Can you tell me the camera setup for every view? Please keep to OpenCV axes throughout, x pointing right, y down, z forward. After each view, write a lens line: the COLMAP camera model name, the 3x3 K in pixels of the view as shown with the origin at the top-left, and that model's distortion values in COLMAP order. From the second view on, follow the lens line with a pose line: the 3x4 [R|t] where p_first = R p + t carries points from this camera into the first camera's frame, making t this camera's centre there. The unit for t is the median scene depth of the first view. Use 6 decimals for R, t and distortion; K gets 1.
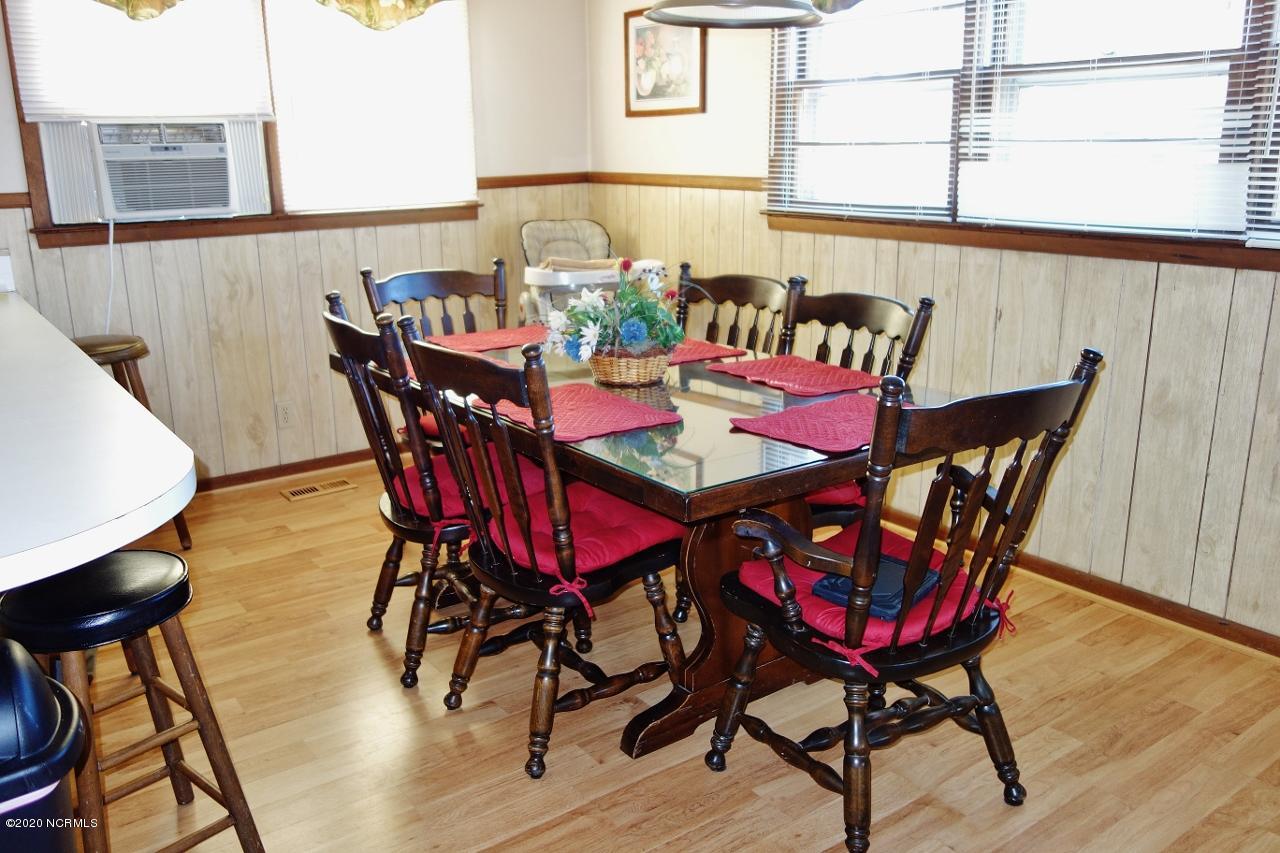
lens RADIAL K [[1011.1, 0, 633.0], [0, 1011.1, 424.3], [0, 0, 1]] dist [-0.017738, 0.002928]
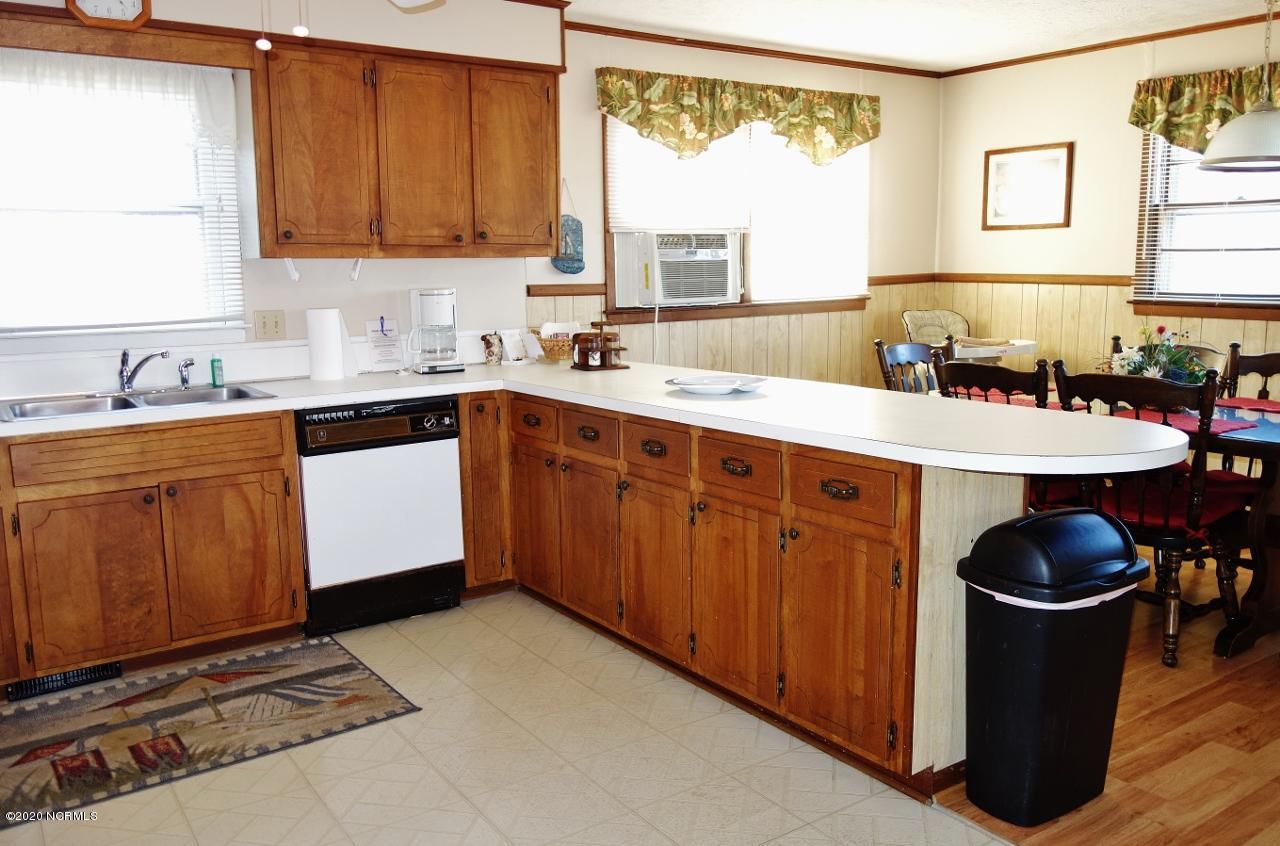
lens RADIAL K [[1011.1, 0, 639.9], [0, 1011.1, 430.8], [0, 0, 1]] dist [-0.017738, 0.002928]
pose [[0.999756, 0.003325, -0.021821, -0.464414], [-0.005475, 0.995051, -0.099218, 0.086354], [0.021383, 0.099313, 0.994826, -0.284187]]
